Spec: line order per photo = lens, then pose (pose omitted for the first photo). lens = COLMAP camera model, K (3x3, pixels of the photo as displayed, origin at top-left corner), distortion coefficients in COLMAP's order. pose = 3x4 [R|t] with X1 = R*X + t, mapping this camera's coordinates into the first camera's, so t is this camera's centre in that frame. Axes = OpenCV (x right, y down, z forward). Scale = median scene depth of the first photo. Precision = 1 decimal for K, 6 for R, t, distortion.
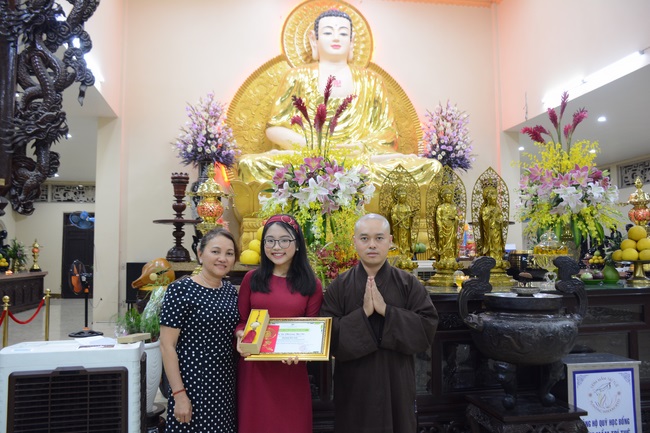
lens RADIAL K [[563.3, 0, 326.8], [0, 563.3, 218.7], [0, 0, 1]] dist [-0.073642, 0.060704]
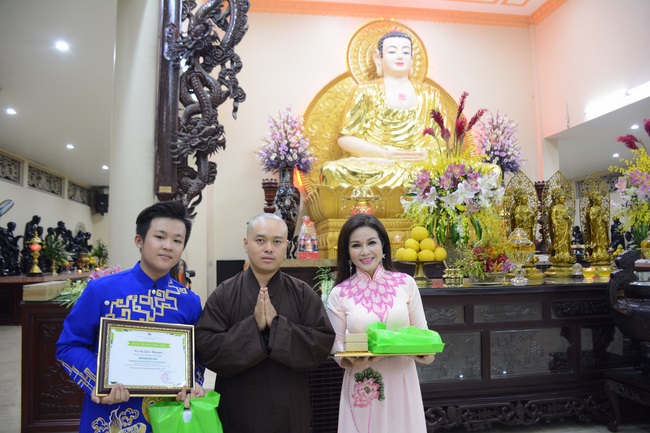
lens RADIAL K [[511.0, 0, 324.1], [0, 511.0, 216.1], [0, 0, 1]] dist [-0.102597, 0.019403]
pose [[0.999676, -0.011276, -0.022822, -0.226790], [0.011174, 0.999927, -0.004590, -0.004011], [0.022872, 0.004334, 0.999729, -0.012845]]
